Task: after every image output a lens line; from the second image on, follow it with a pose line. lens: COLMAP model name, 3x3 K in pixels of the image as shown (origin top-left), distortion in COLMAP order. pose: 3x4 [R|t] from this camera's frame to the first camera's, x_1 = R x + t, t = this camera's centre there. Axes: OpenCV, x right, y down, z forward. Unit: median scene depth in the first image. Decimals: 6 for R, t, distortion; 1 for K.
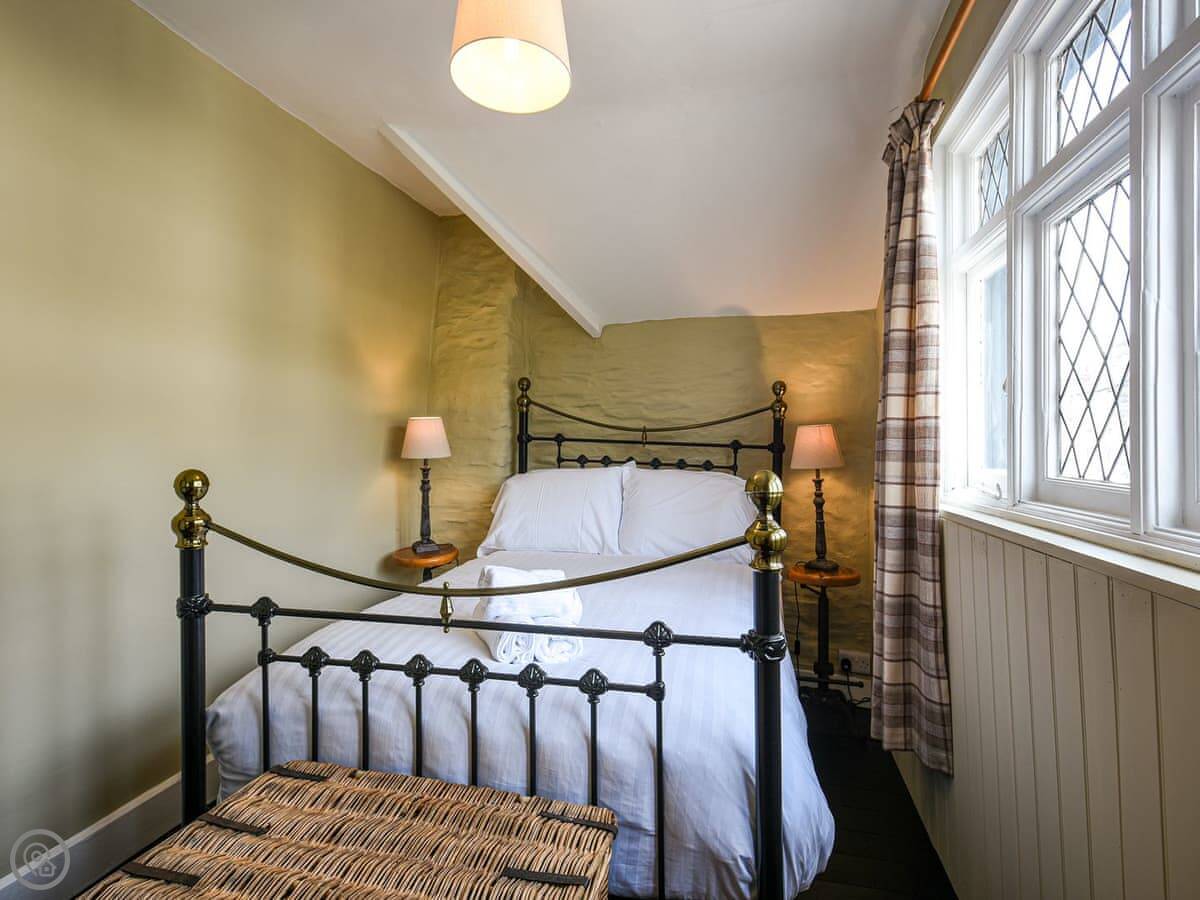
lens RADIAL K [[642.7, 0, 600.0], [0, 642.7, 450.0], [0, 0, 1]] dist [0.002631, 0.000539]
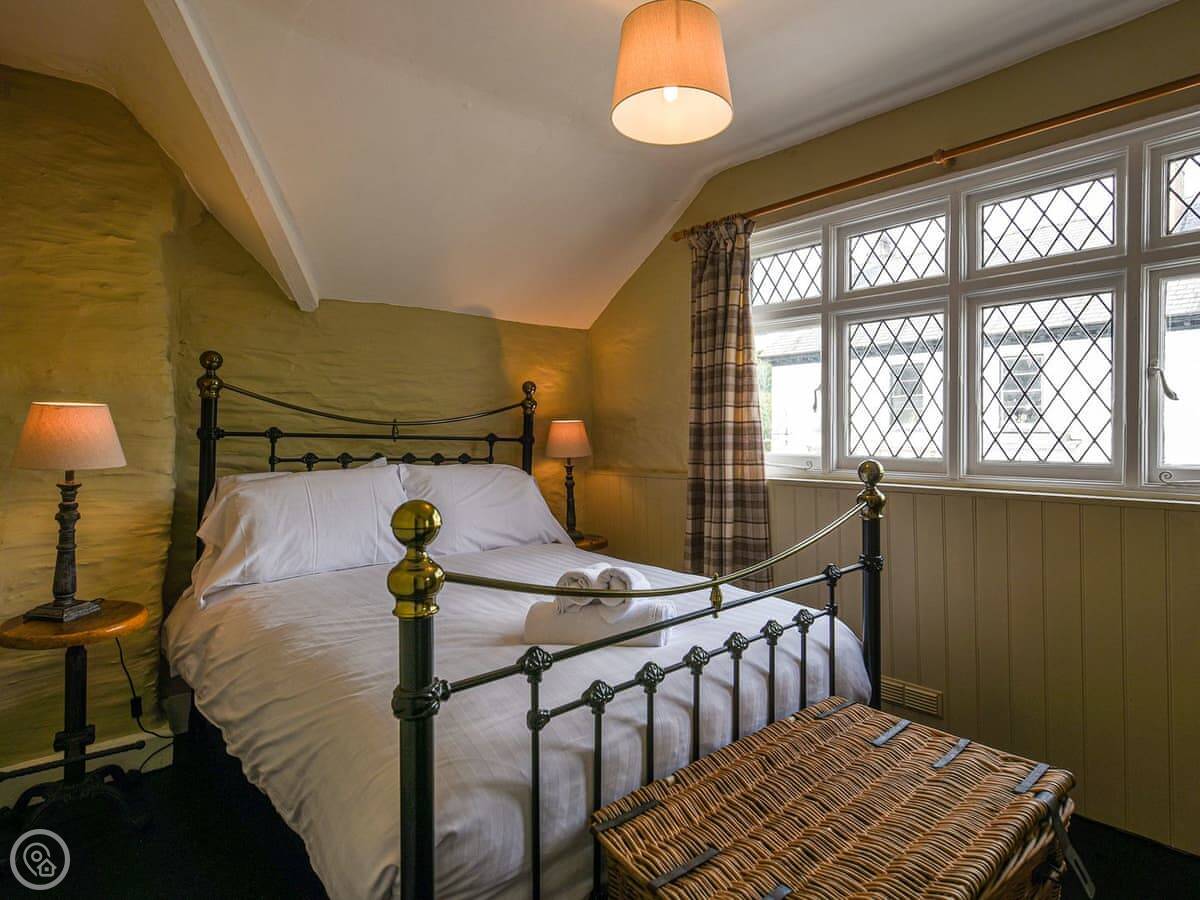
lens RADIAL K [[653.3, 0, 600.0], [0, 653.3, 450.0], [0, 0, 1]] dist [-0.000182, 0.000911]
pose [[0.538635, -0.037345, 0.841711, -0.565786], [0.012384, 0.999260, 0.036410, -0.023744], [-0.842448, -0.009188, 0.538699, 0.244030]]
